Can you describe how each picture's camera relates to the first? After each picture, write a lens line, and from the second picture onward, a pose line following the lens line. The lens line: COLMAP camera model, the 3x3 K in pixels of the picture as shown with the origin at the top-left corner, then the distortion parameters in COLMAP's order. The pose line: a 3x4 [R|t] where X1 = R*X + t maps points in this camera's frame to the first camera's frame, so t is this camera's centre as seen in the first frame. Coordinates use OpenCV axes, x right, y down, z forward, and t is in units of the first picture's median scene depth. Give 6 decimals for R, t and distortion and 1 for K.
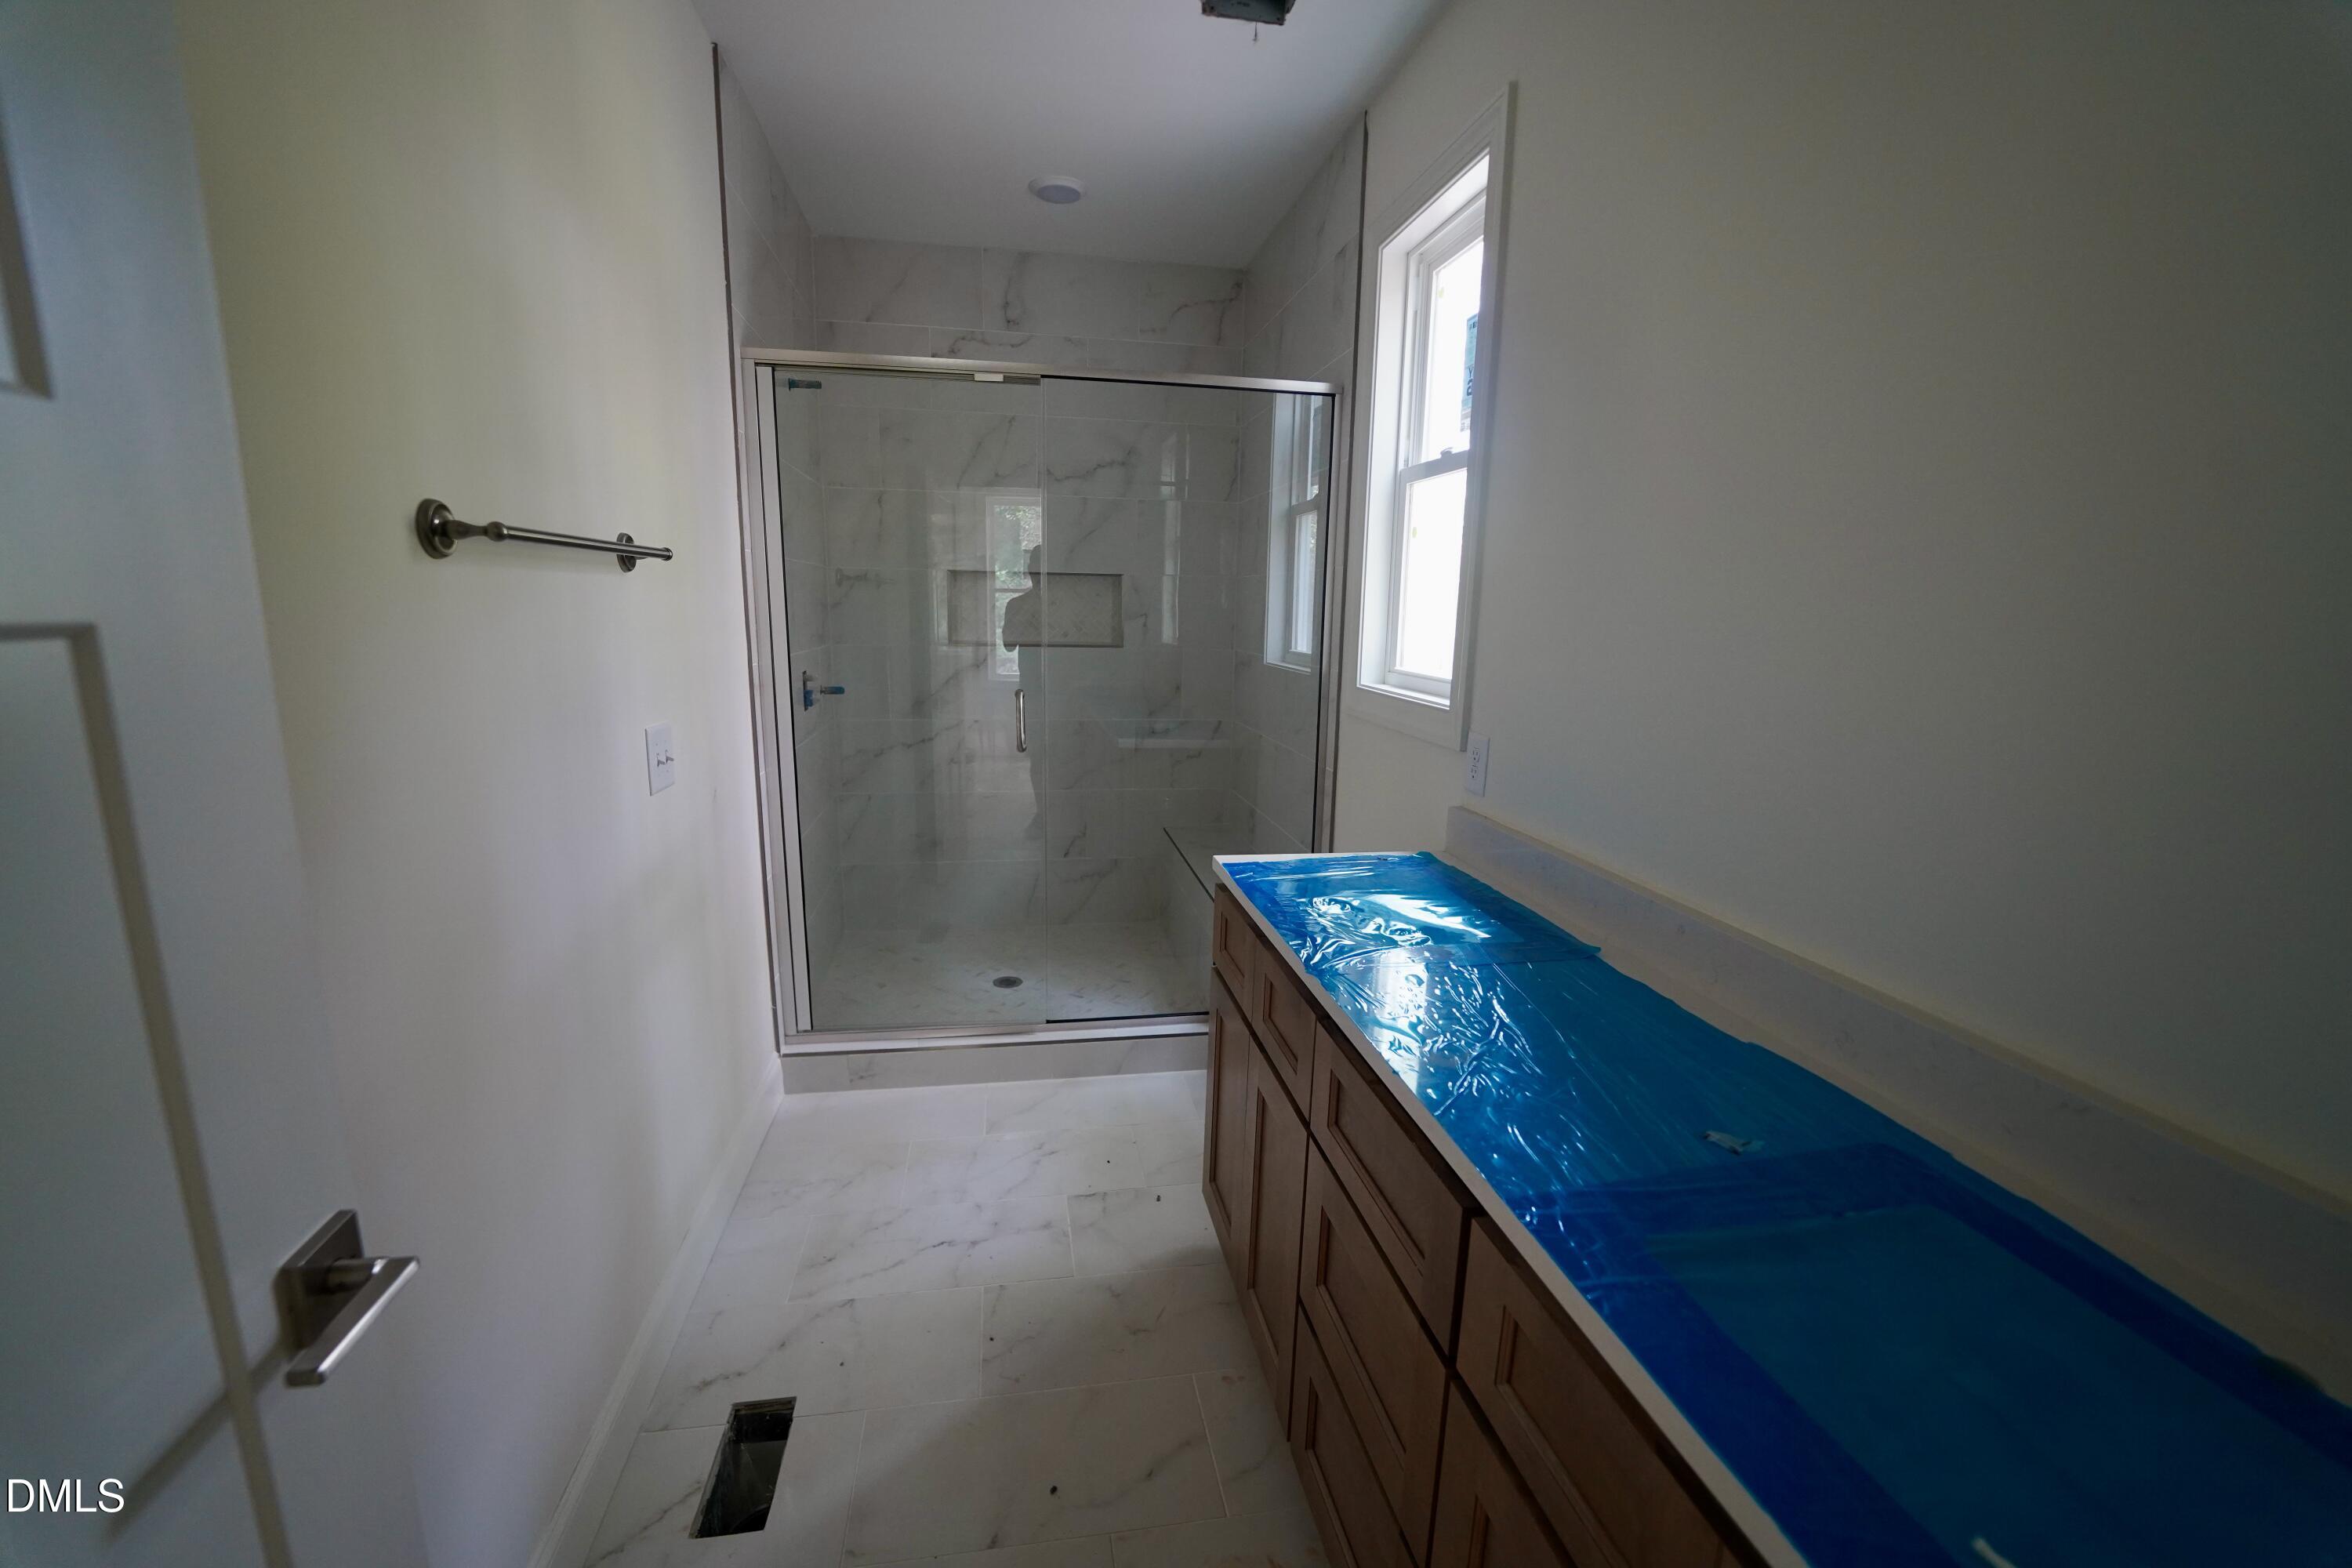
lens RADIAL K [[959.8, 0, 1171.7], [0, 959.8, 799.6], [0, 0, 1]] dist [-0.019427, 0.000347]
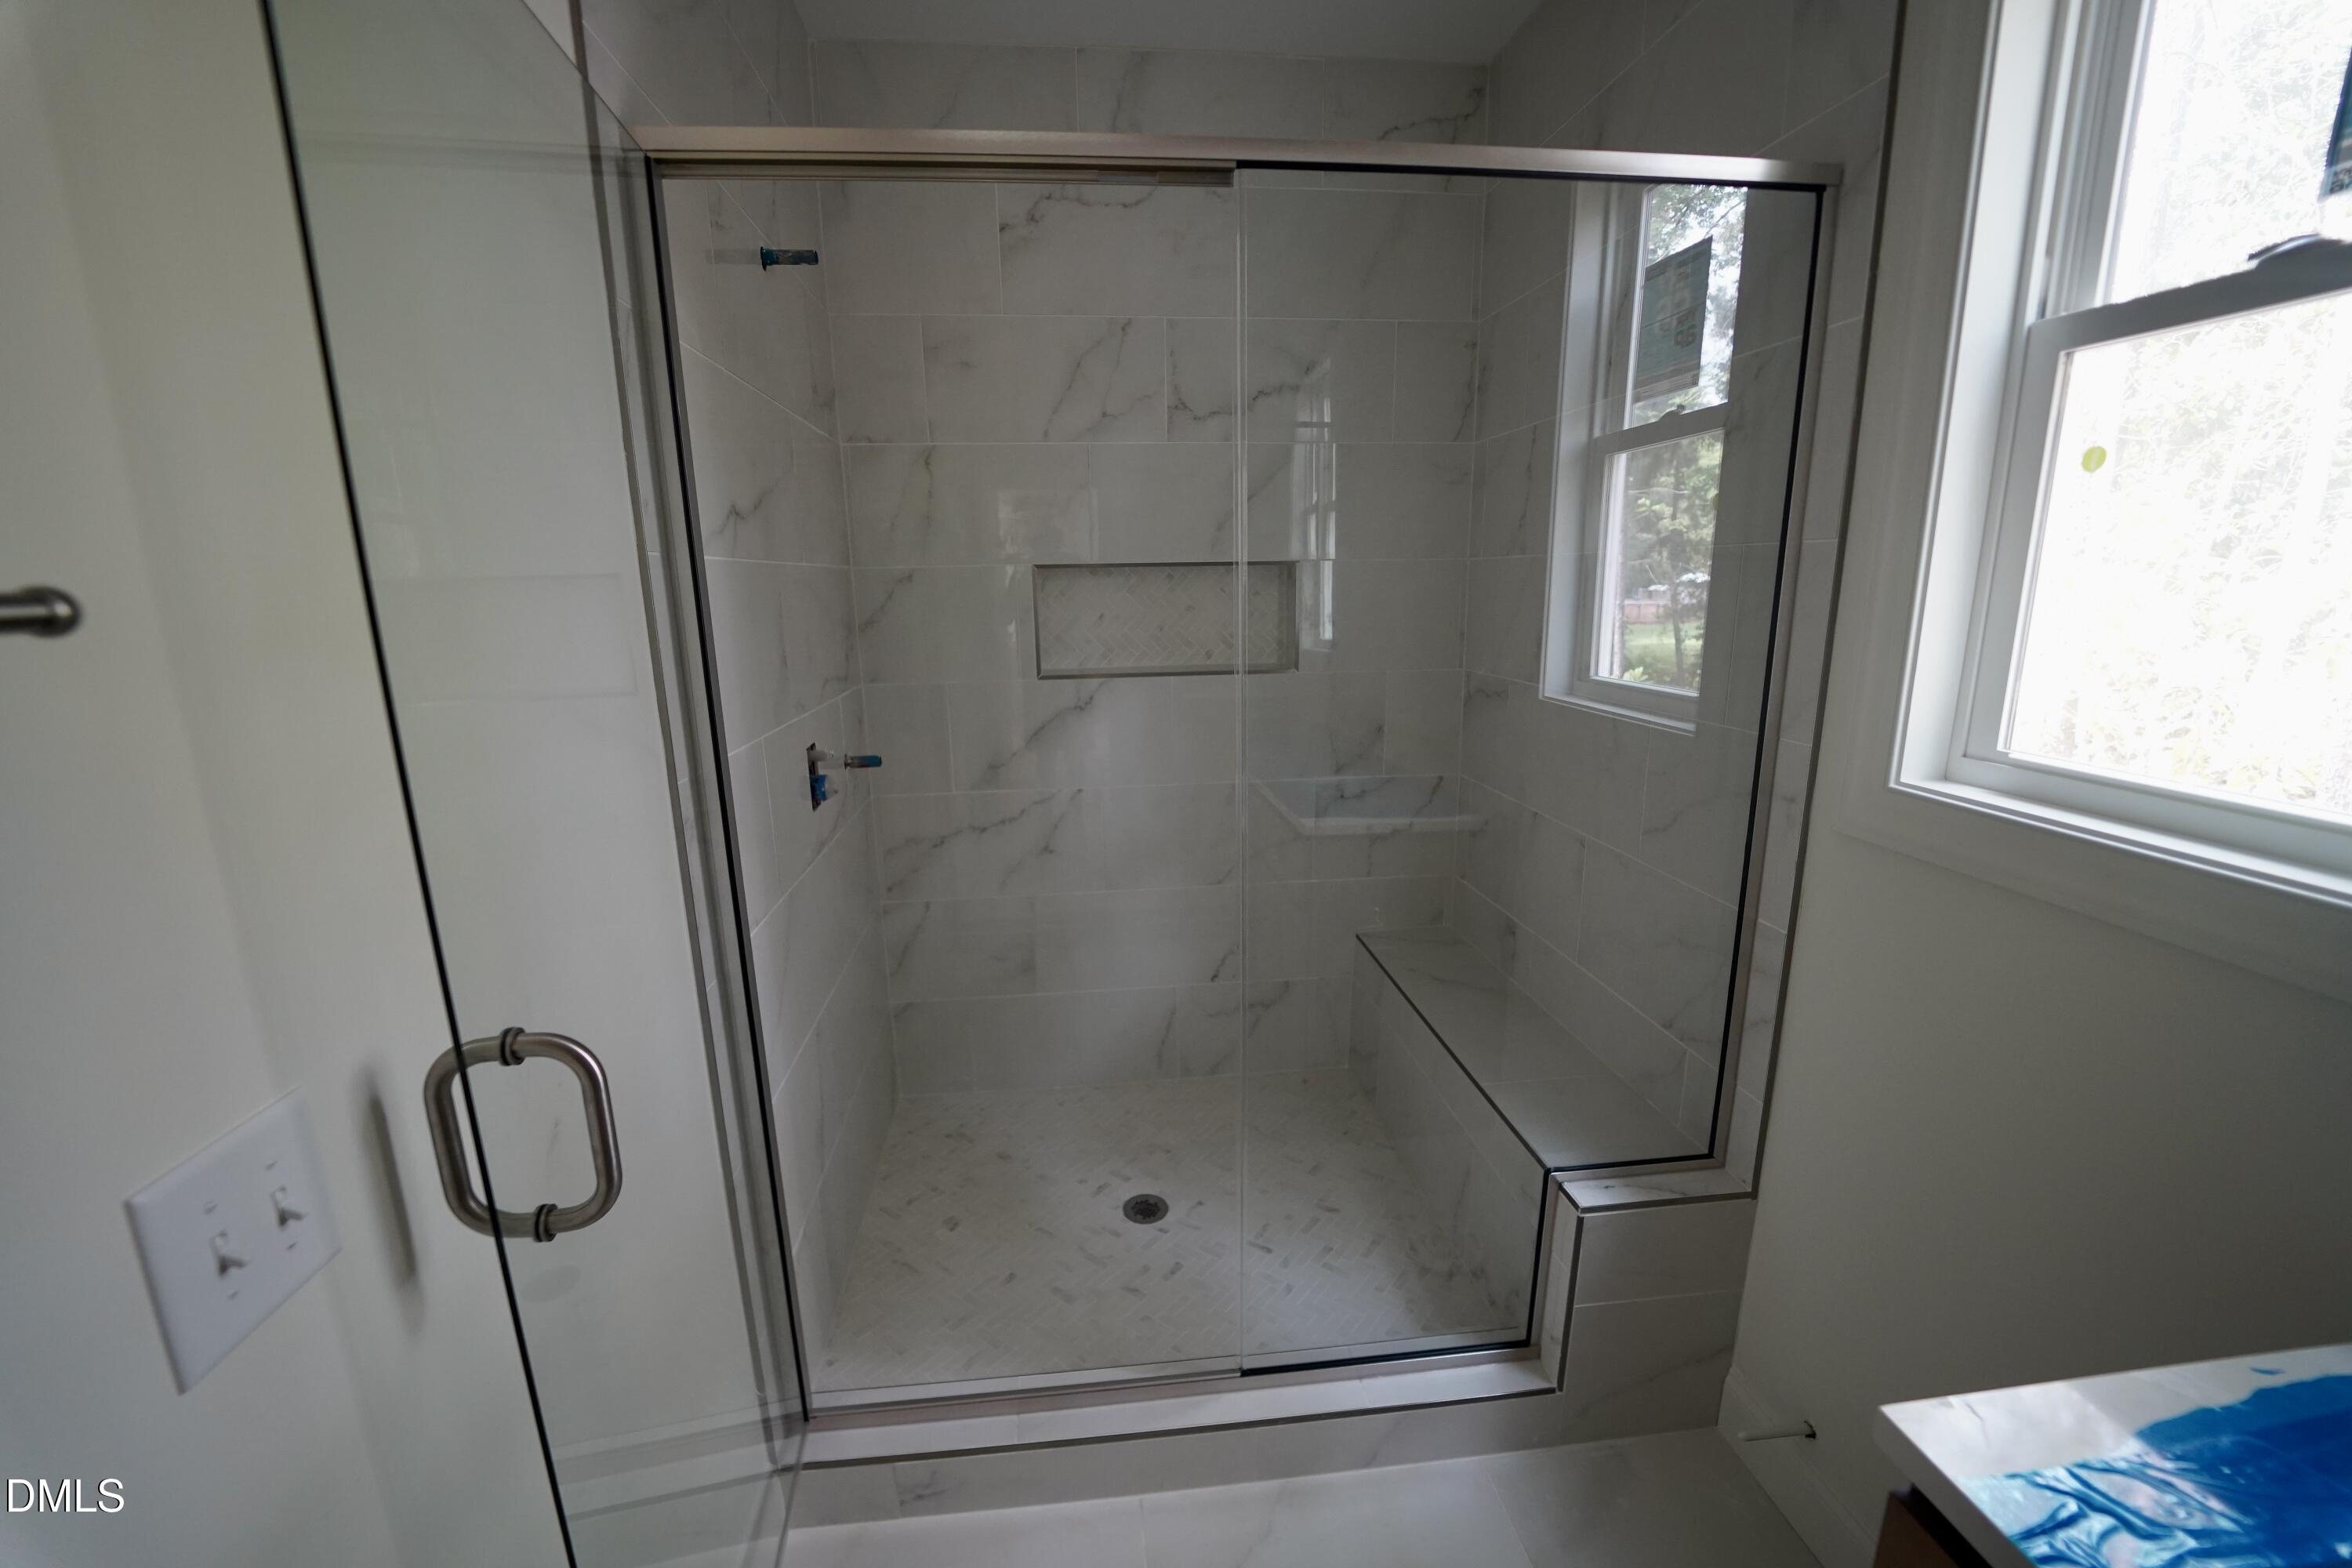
lens RADIAL K [[959.8, 0, 1174.9], [0, 959.8, 800.6], [0, 0, 1]] dist [-0.019427, 0.000347]
pose [[0.997543, -0.022136, -0.066473, -0.103806], [0.023919, 0.999372, 0.026147, -0.099988], [0.065853, -0.027673, 0.997446, 0.373540]]
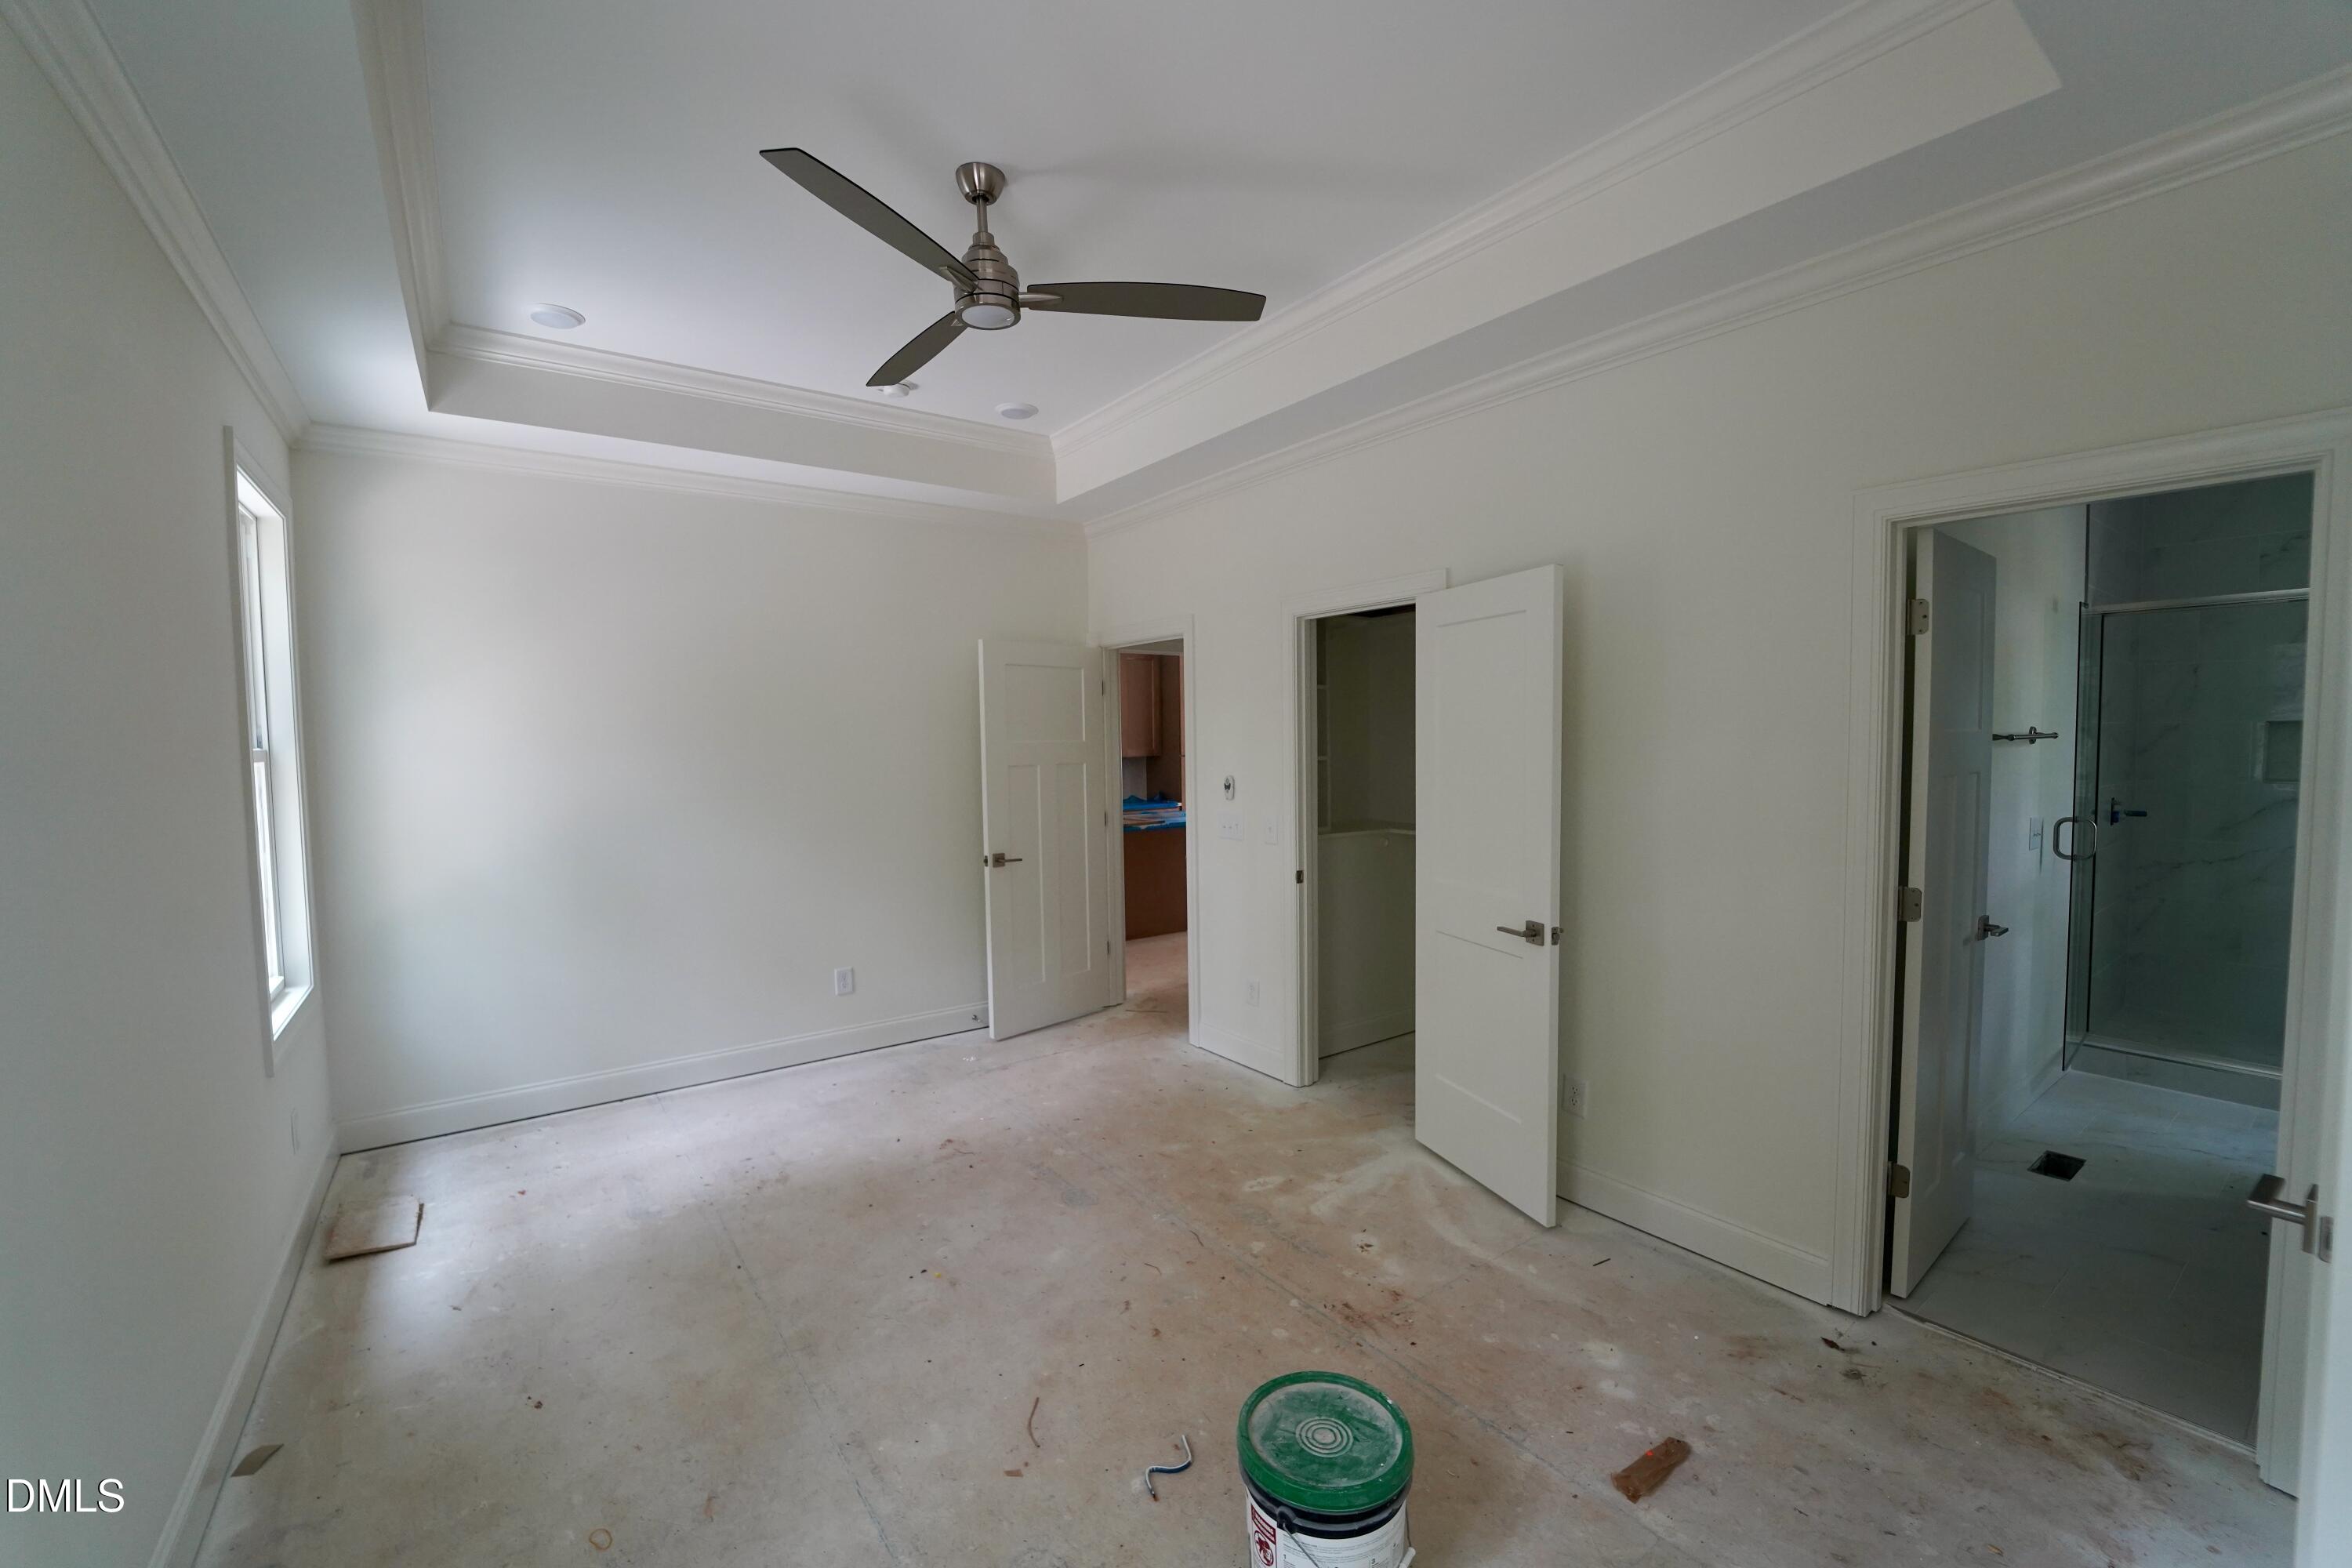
lens RADIAL K [[959.8, 0, 1167.1], [0, 959.8, 797.3], [0, 0, 1]] dist [-0.019427, 0.000347]
pose [[0.437760, 0.023355, -0.898789, 0.241573], [-0.151936, 0.987207, -0.048349, 0.135356], [0.886161, 0.157723, 0.435708, -0.797770]]
